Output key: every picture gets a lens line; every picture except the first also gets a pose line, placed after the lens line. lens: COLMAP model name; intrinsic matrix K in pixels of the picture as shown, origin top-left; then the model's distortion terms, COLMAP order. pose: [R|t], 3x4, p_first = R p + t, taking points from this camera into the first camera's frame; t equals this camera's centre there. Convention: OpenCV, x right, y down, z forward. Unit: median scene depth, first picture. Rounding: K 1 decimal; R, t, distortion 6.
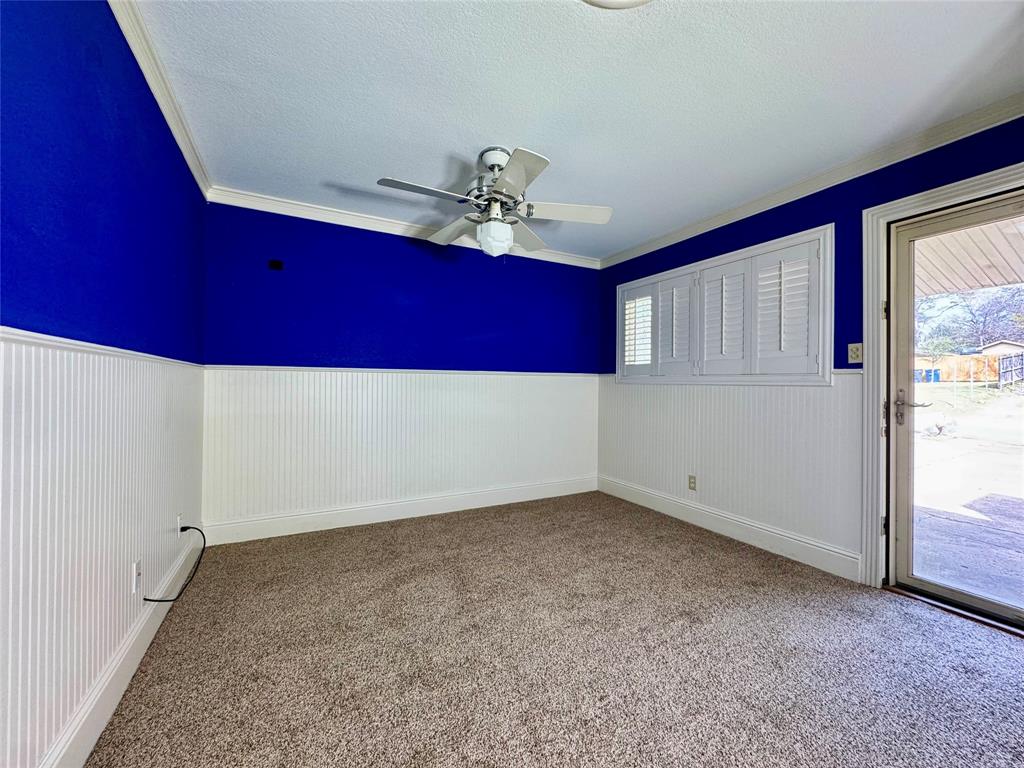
lens RADIAL K [[409.3, 0, 513.0], [0, 409.3, 385.0], [0, 0, 1]] dist [-0.000494, 0.000023]
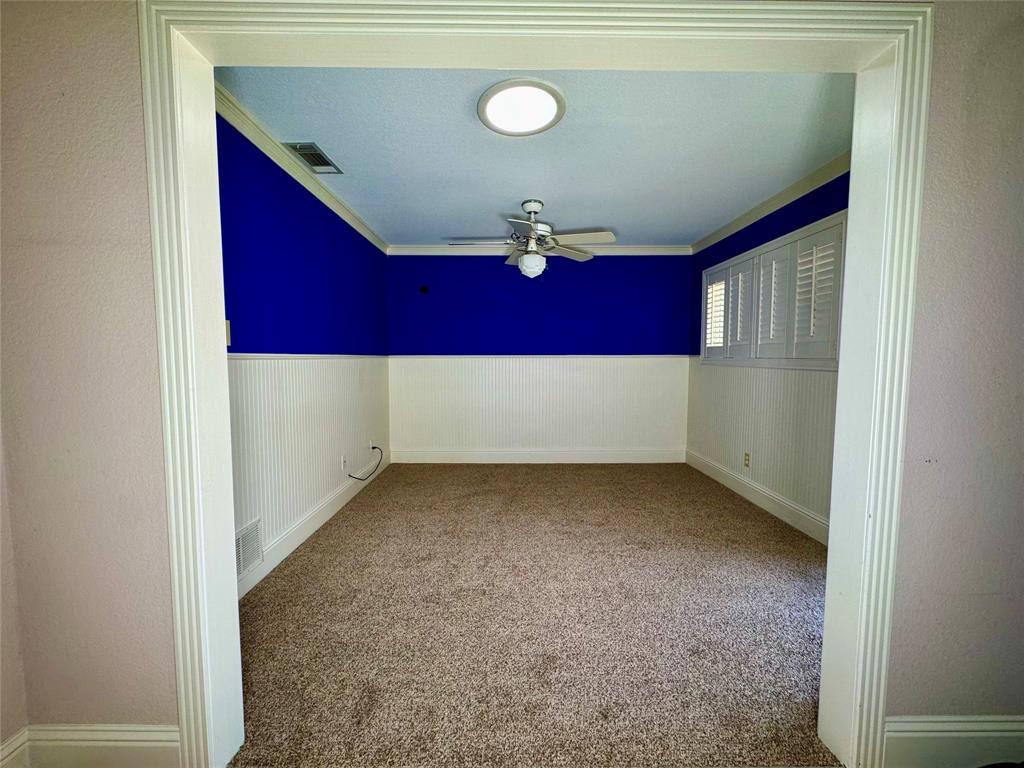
lens RADIAL K [[409.3, 0, 510.6], [0, 409.3, 383.8], [0, 0, 1]] dist [-0.000494, 0.000023]
pose [[0.885087, 0.021321, -0.464937, 0.420108], [0.007137, 0.998211, 0.059361, -0.026973], [0.465371, -0.055858, 0.883351, -0.226183]]
